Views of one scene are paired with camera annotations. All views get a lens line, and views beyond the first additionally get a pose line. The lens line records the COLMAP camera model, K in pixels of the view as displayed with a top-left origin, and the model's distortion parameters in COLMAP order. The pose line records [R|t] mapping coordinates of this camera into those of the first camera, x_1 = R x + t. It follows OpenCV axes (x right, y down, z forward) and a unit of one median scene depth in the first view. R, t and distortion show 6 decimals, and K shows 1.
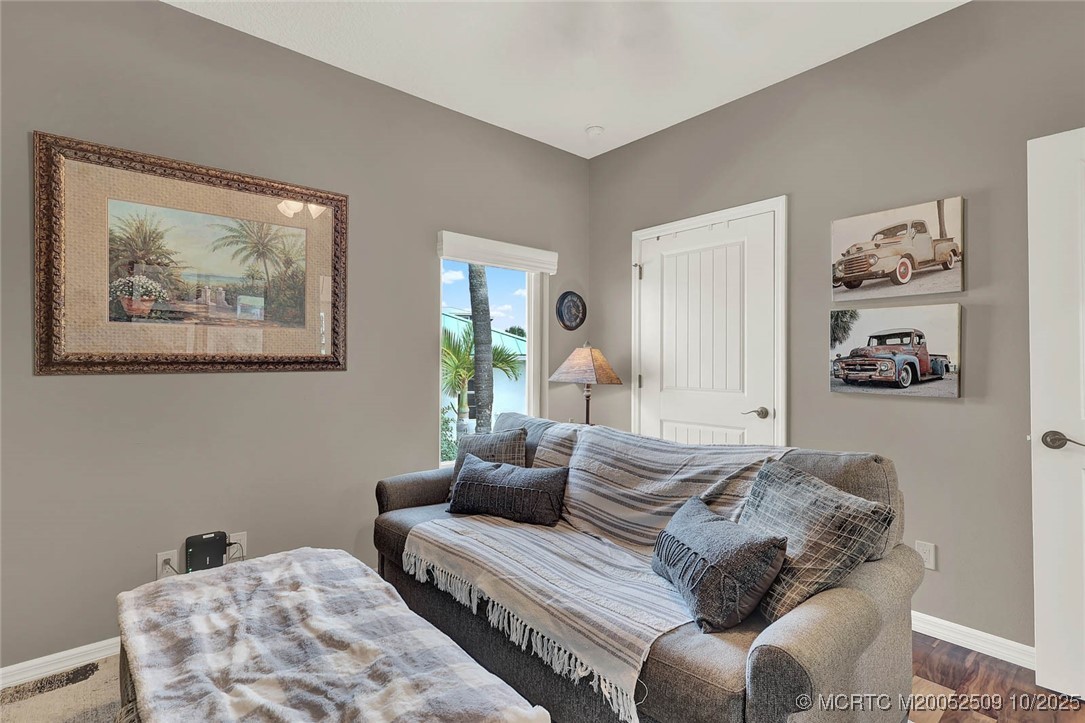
lens RADIAL K [[510.7, 0, 540.1], [0, 510.7, 362.3], [0, 0, 1]] dist [0.000733, 0.000043]
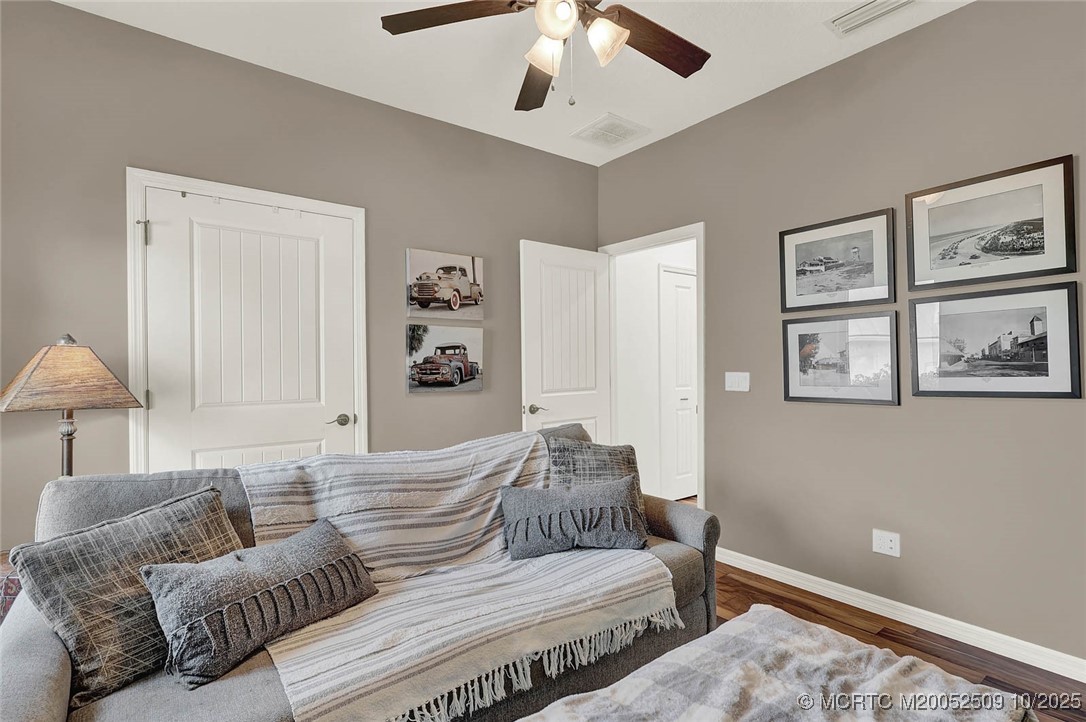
lens RADIAL K [[529.0, 0, 544.3], [0, 529.0, 363.6], [0, 0, 1]] dist [-0.001866, -0.000063]
pose [[0.053599, 0.002524, 0.998559, -0.711921], [0.010404, 0.999941, -0.003086, -0.003130], [-0.998508, 0.010554, 0.053570, 0.703760]]
